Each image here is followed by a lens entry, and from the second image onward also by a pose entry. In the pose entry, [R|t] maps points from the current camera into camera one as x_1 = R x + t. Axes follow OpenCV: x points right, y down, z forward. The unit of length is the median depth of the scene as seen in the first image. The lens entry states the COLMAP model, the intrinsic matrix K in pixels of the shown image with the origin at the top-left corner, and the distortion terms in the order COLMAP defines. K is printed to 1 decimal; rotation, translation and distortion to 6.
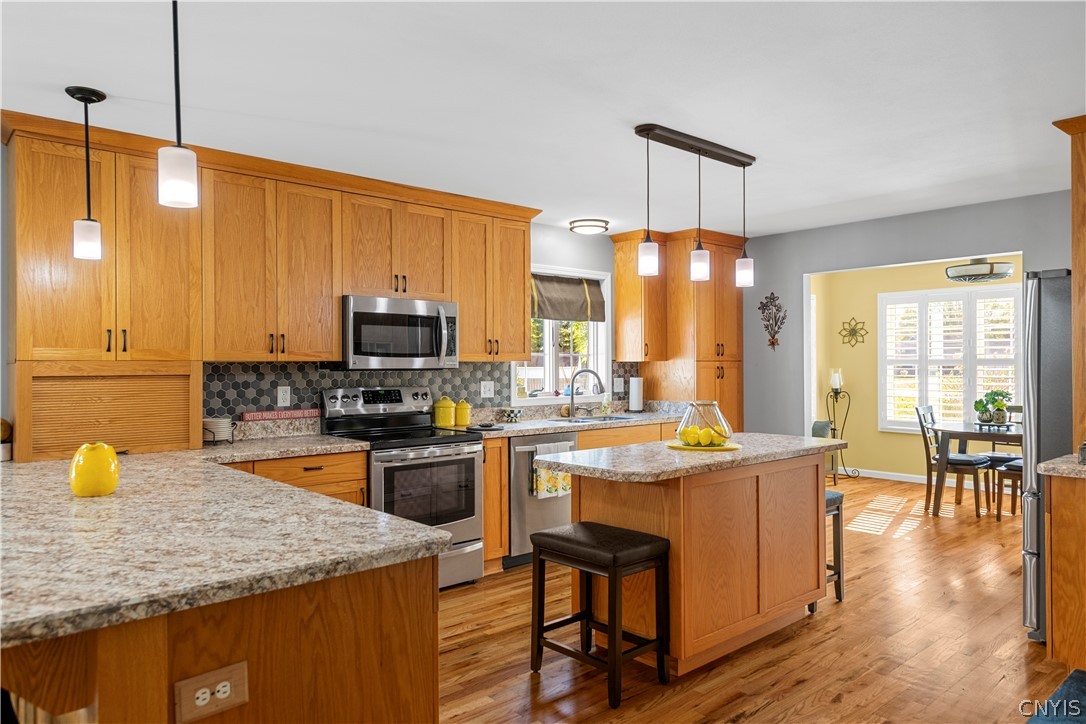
lens RADIAL K [[750.1, 0, 543.0], [0, 750.1, 362.0], [0, 0, 1]] dist [0.000187, 0.000052]
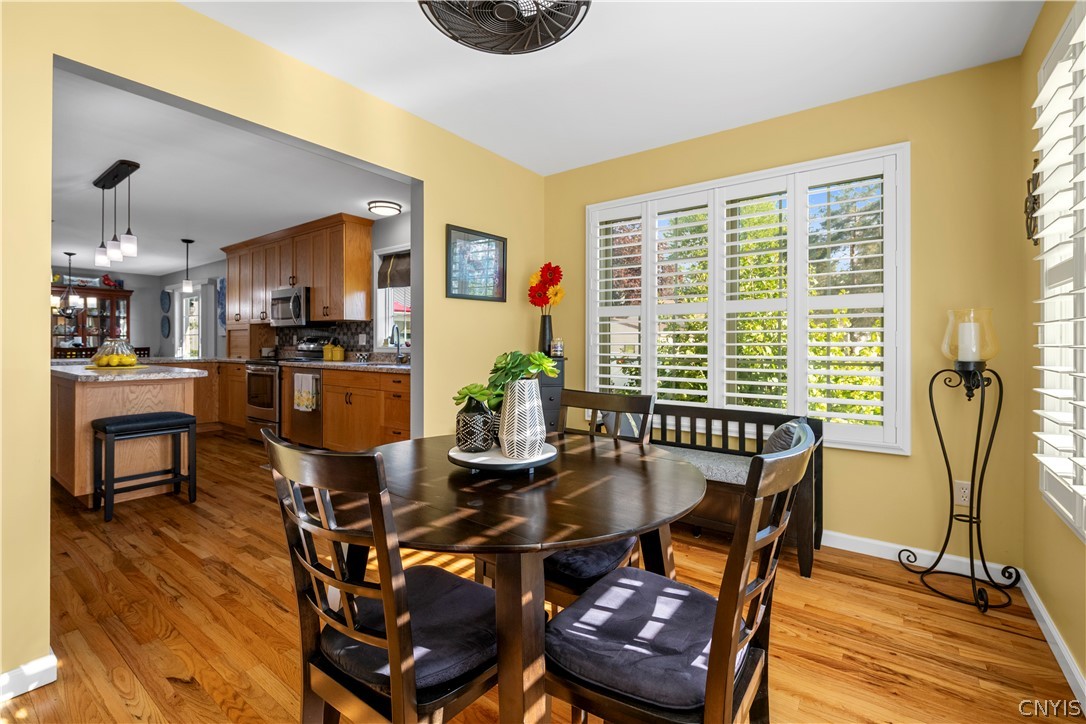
lens RADIAL K [[483.9, 0, 543.5], [0, 483.9, 342.4], [0, 0, 1]] dist [0.000171, 0.000005]
pose [[0.210143, 0.004427, -0.977661, 0.939300], [-0.001548, 0.999990, 0.004195, 0.035267], [0.977669, 0.000632, 0.210148, 1.095456]]
